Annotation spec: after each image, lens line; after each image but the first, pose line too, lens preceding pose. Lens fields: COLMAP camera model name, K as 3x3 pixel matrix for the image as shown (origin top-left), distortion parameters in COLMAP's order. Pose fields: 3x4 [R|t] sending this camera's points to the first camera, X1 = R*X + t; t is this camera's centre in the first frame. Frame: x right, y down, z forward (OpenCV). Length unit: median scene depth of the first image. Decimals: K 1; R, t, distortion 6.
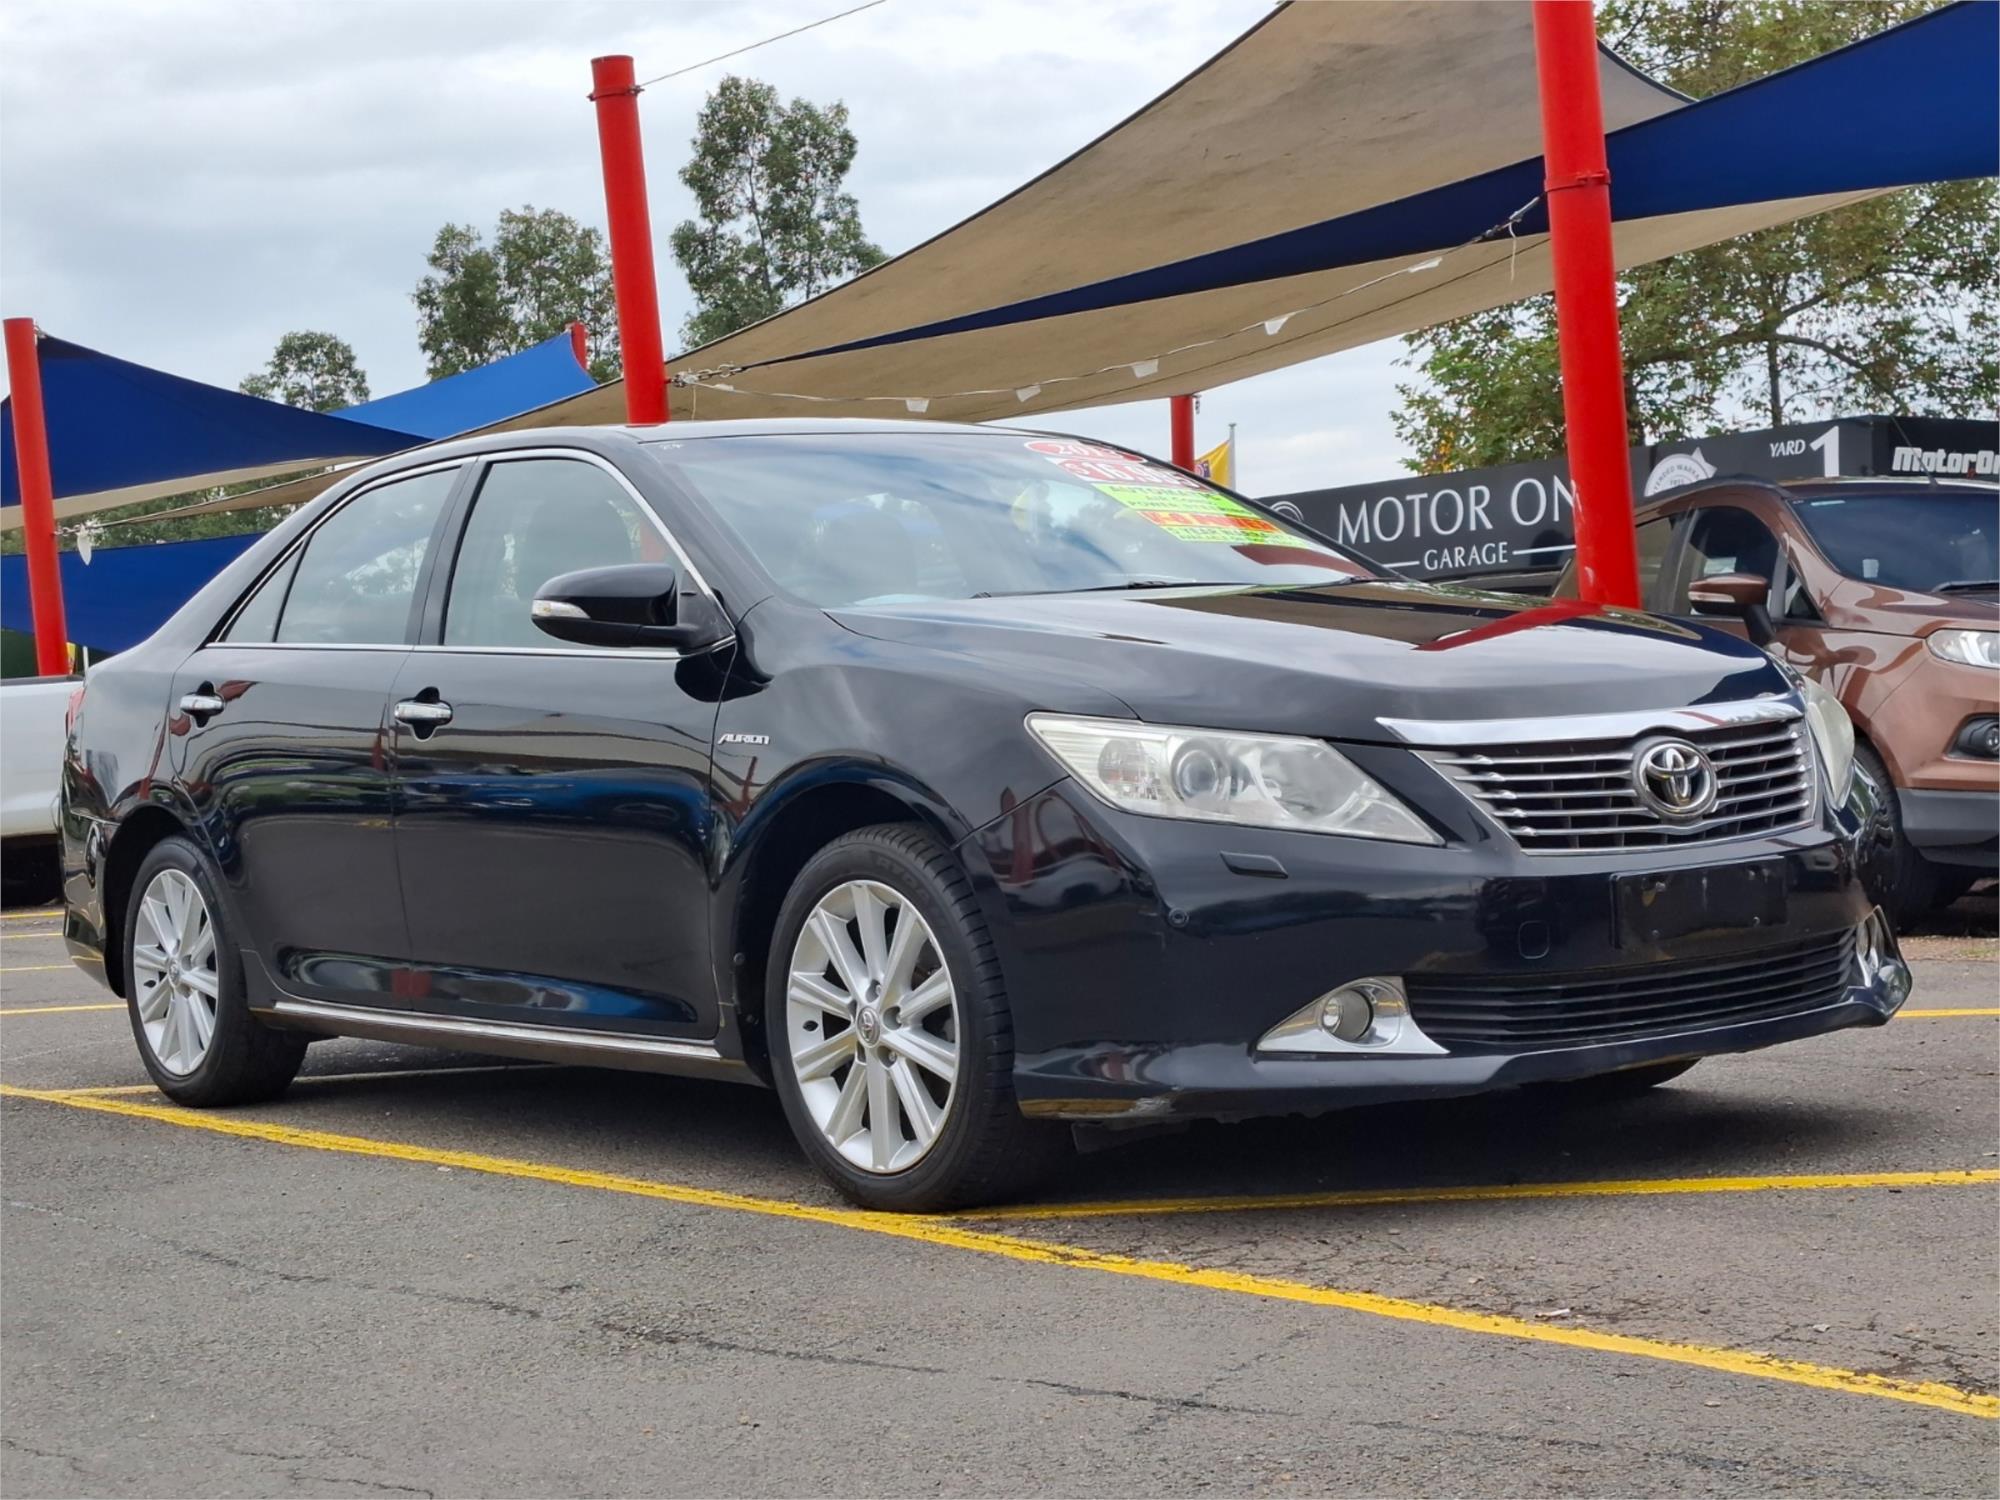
lens RADIAL K [[3403.2, 0, 1000.7], [0, 3403.2, 852.4], [0, 0, 1]] dist [0.178034, -0.421500]
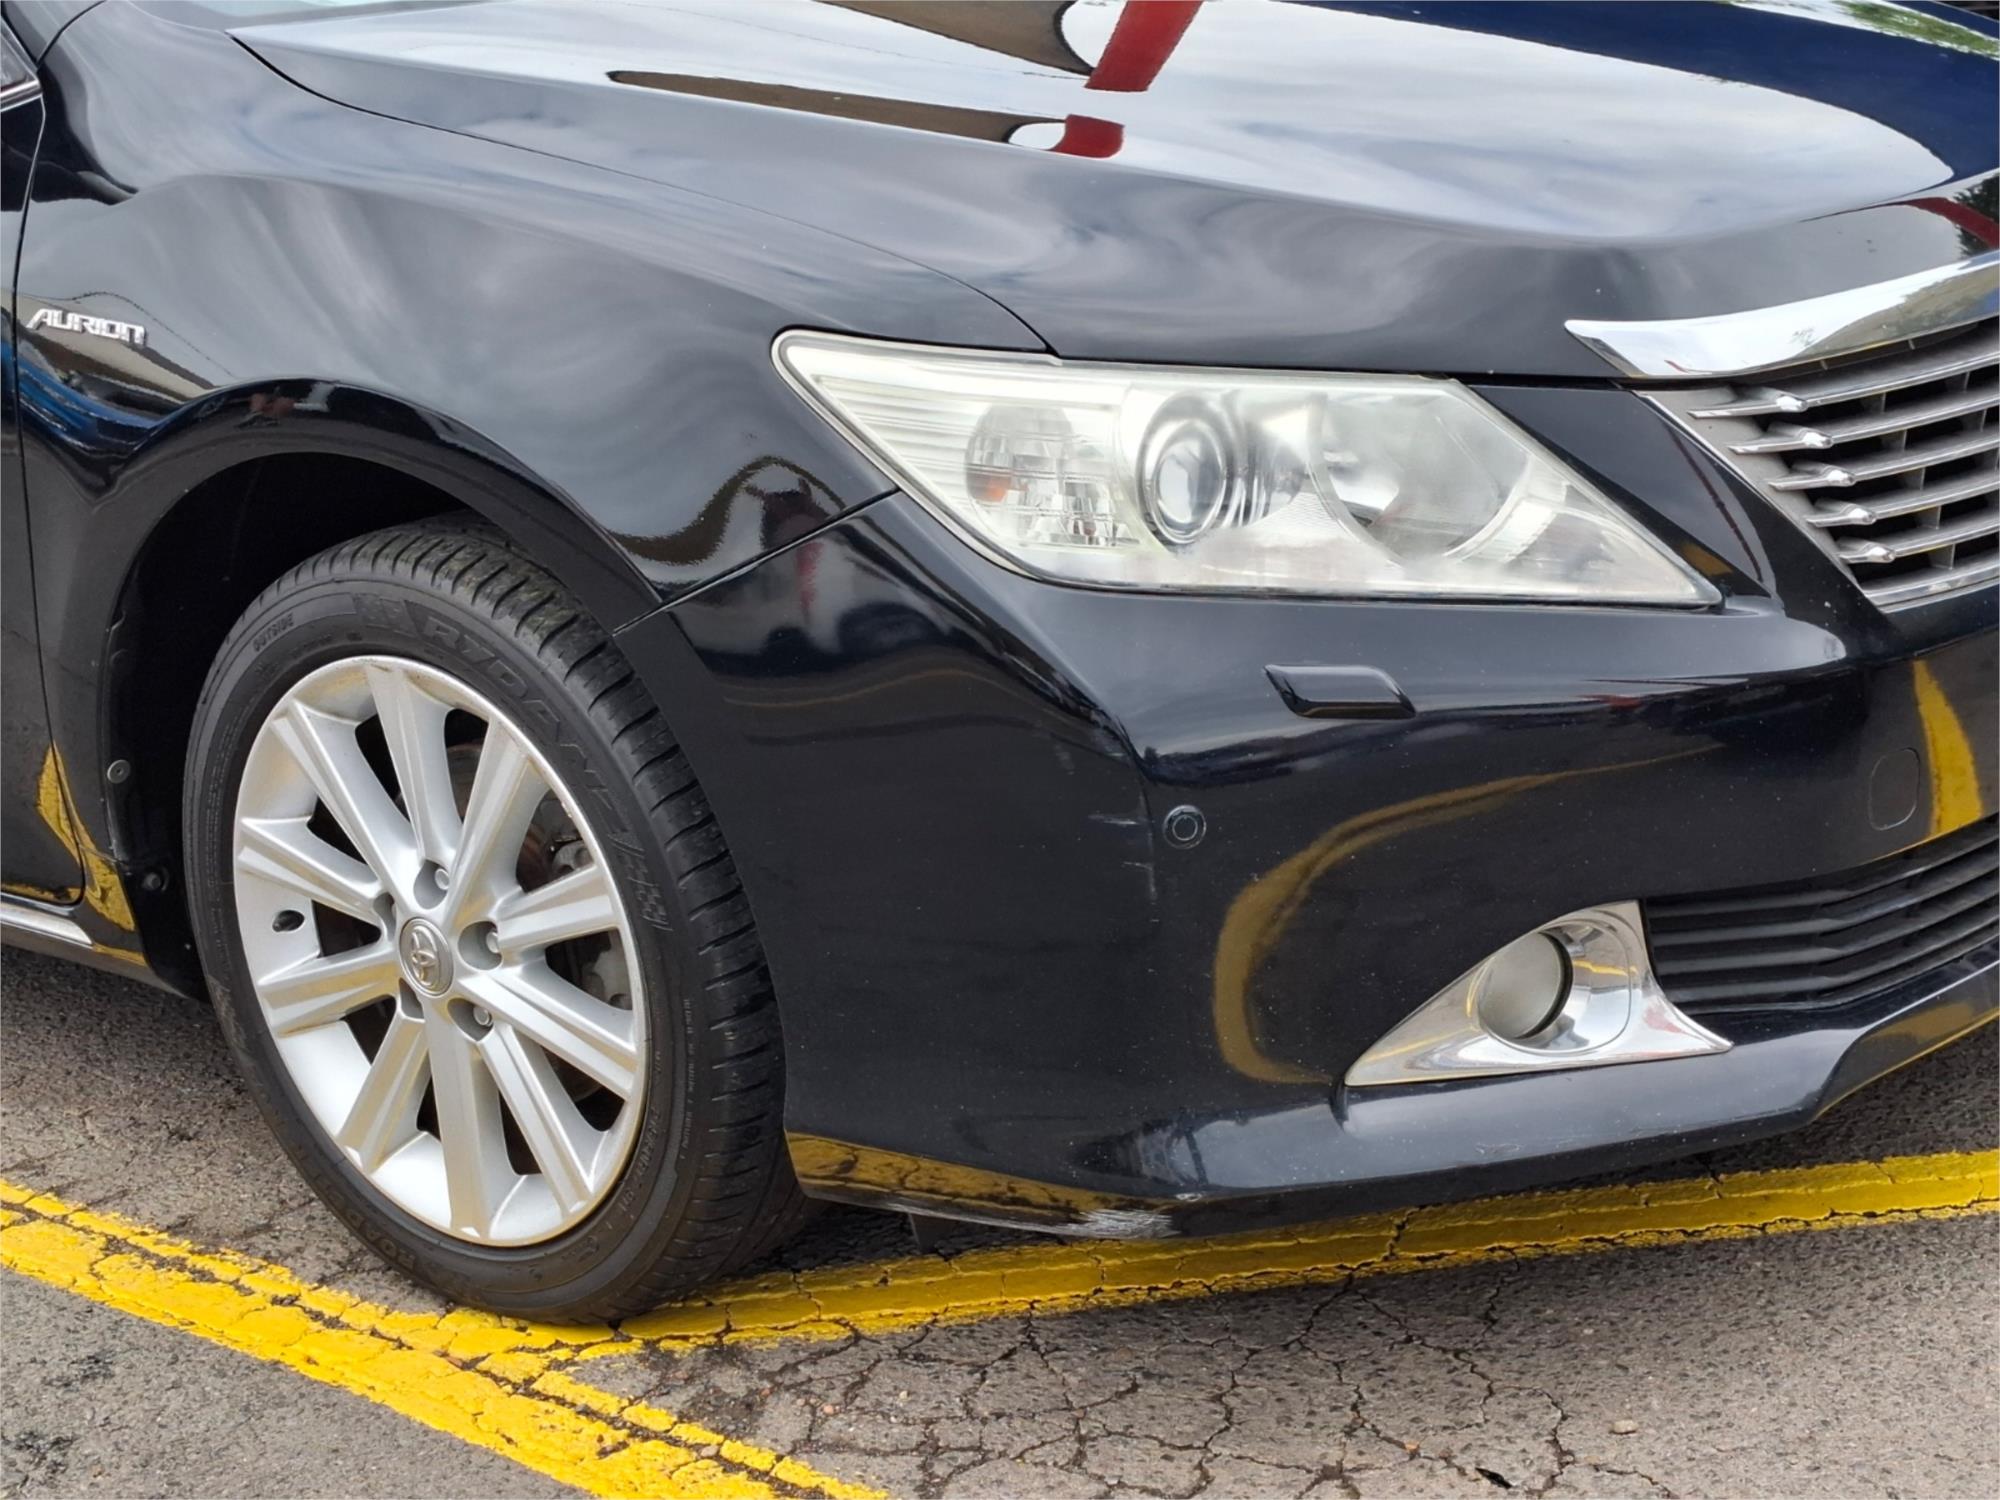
lens RADIAL K [[3403.2, 0, 1000.7], [0, 3403.2, 852.4], [0, 0, 1]] dist [0.178034, -0.421500]
pose [[0.978385, -0.075441, 0.192540, -0.051943], [0.027309, 0.970061, 0.241320, -0.077922], [-0.204981, -0.230845, 0.951154, 0.535407]]
